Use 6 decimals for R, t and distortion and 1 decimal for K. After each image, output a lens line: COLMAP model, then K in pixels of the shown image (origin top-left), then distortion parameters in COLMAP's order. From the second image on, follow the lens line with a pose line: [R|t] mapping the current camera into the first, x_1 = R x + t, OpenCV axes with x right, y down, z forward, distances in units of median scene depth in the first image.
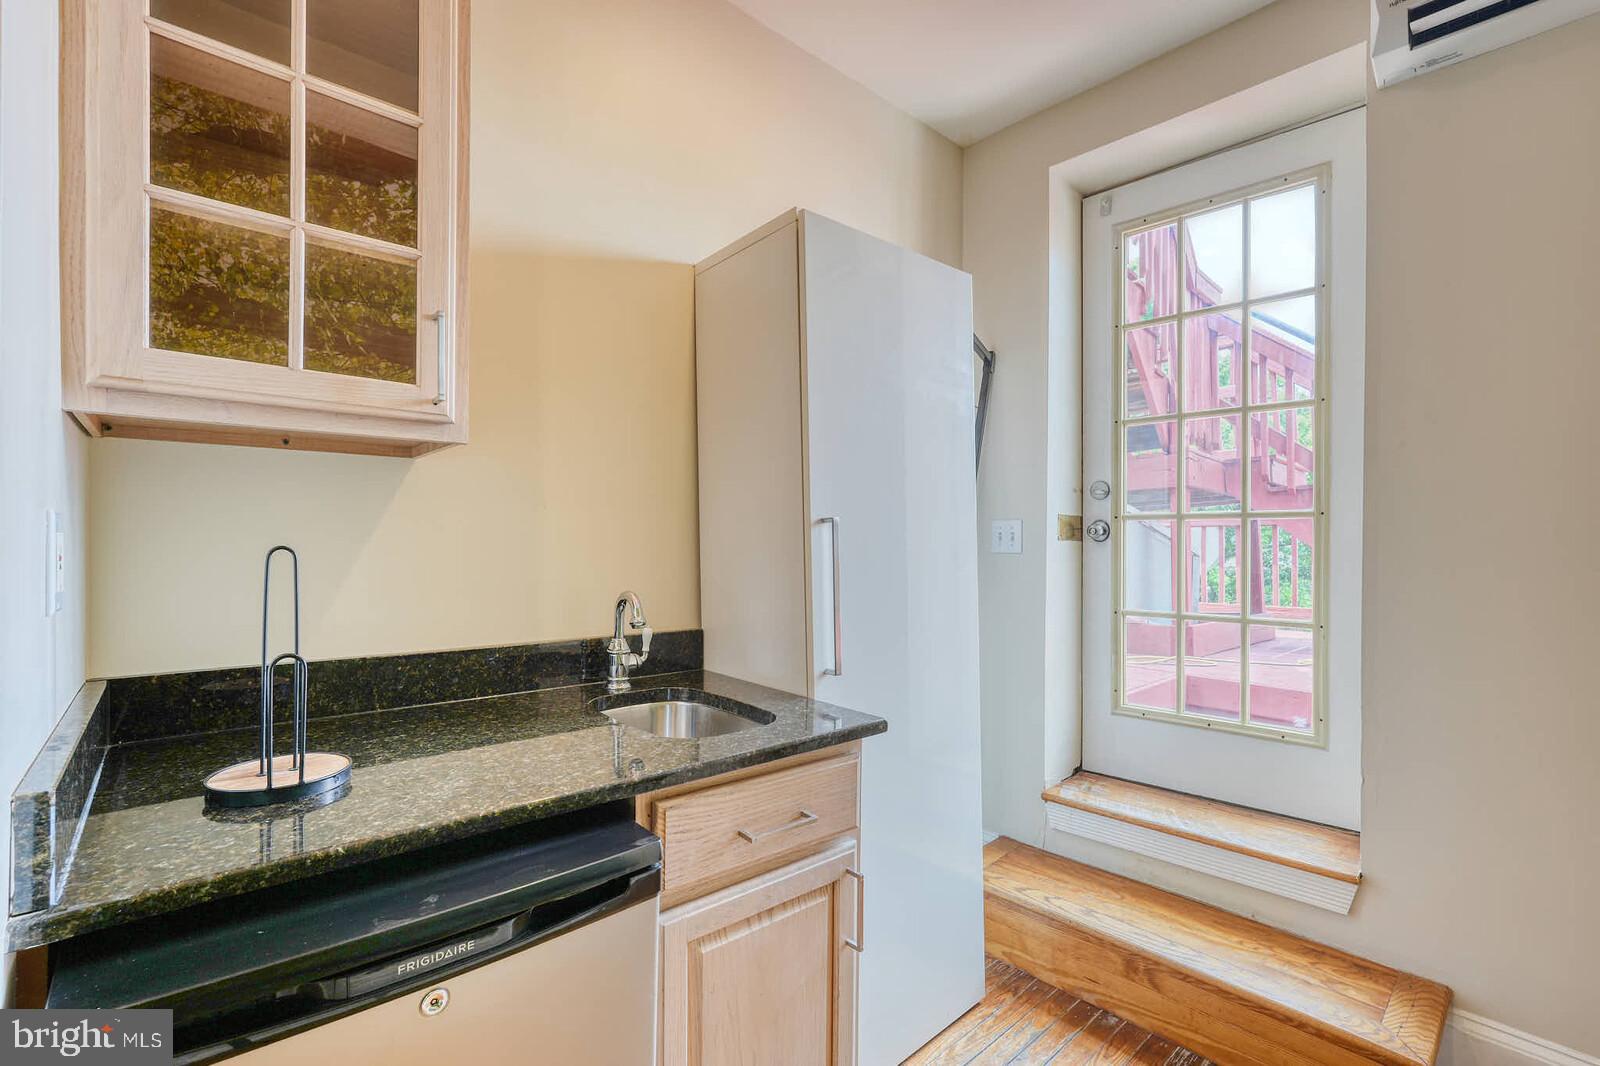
lens RADIAL K [[717.9, 0, 805.0], [0, 717.9, 548.8], [0, 0, 1]] dist [-0.003281, 0.004081]
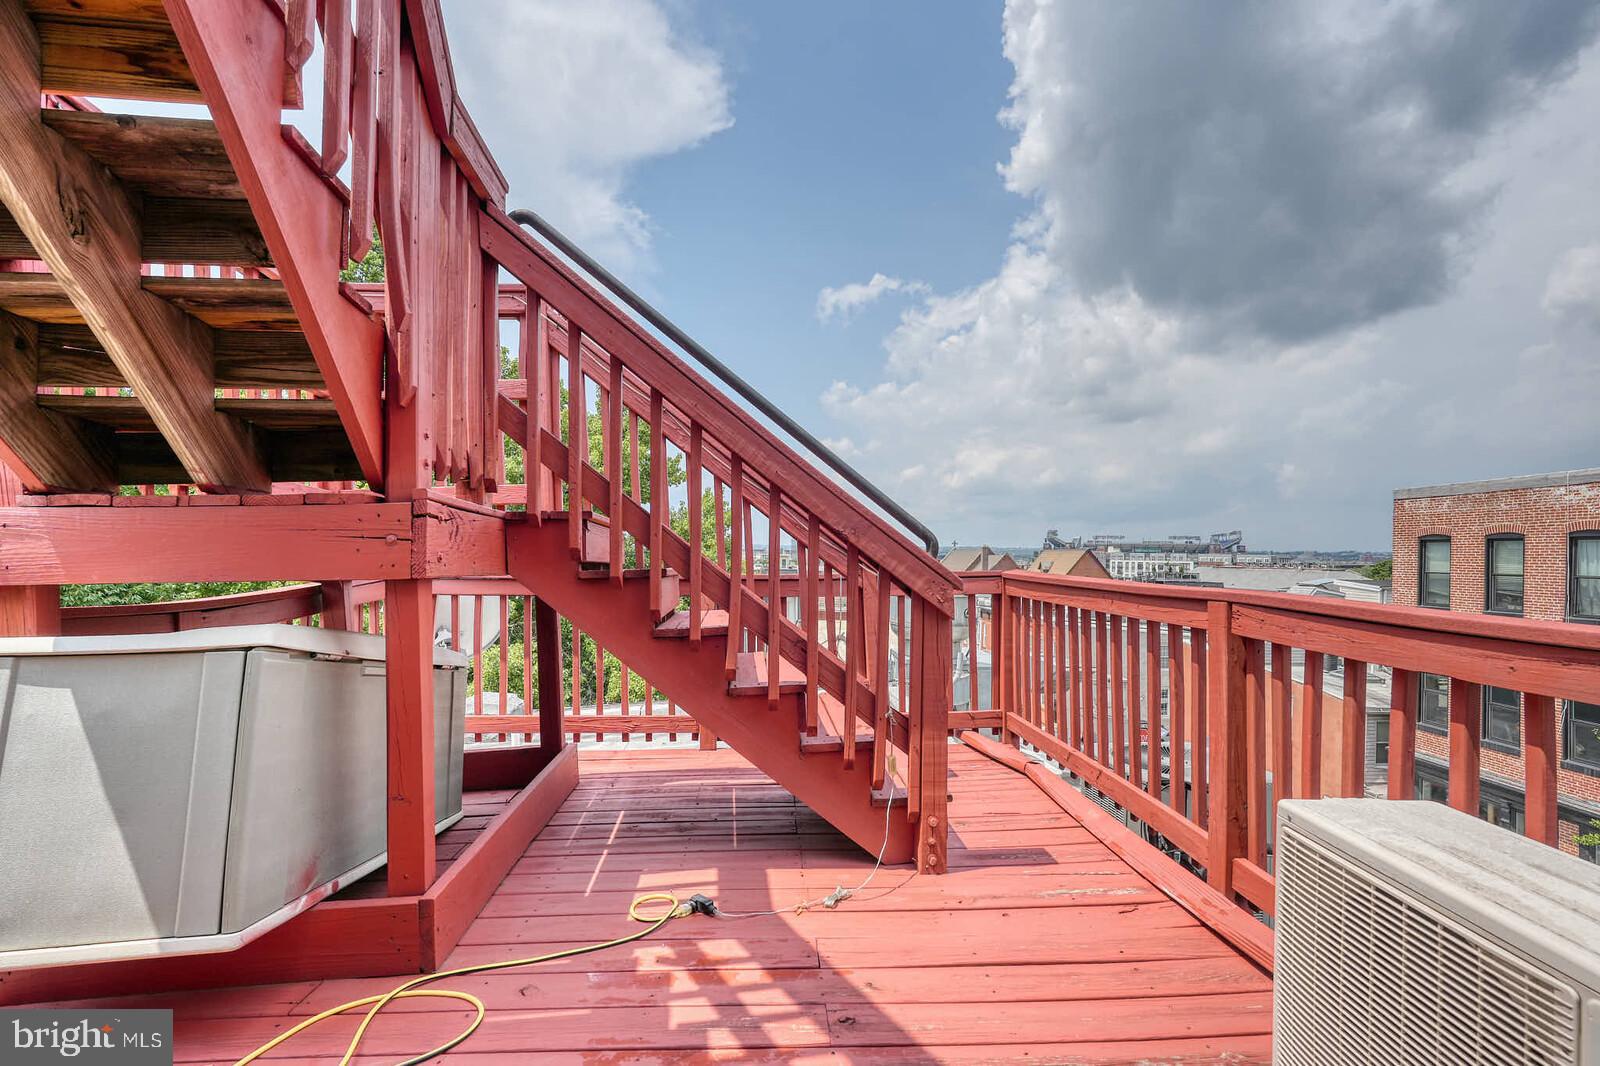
lens RADIAL K [[717.9, 0, 805.0], [0, 717.9, 548.8], [0, 0, 1]] dist [-0.003281, 0.004081]
pose [[0.610823, 0.016403, 0.791597, 0.311546], [-0.011999, 0.999862, -0.011460, -0.097185], [-0.791676, -0.002498, 0.610936, 0.521038]]
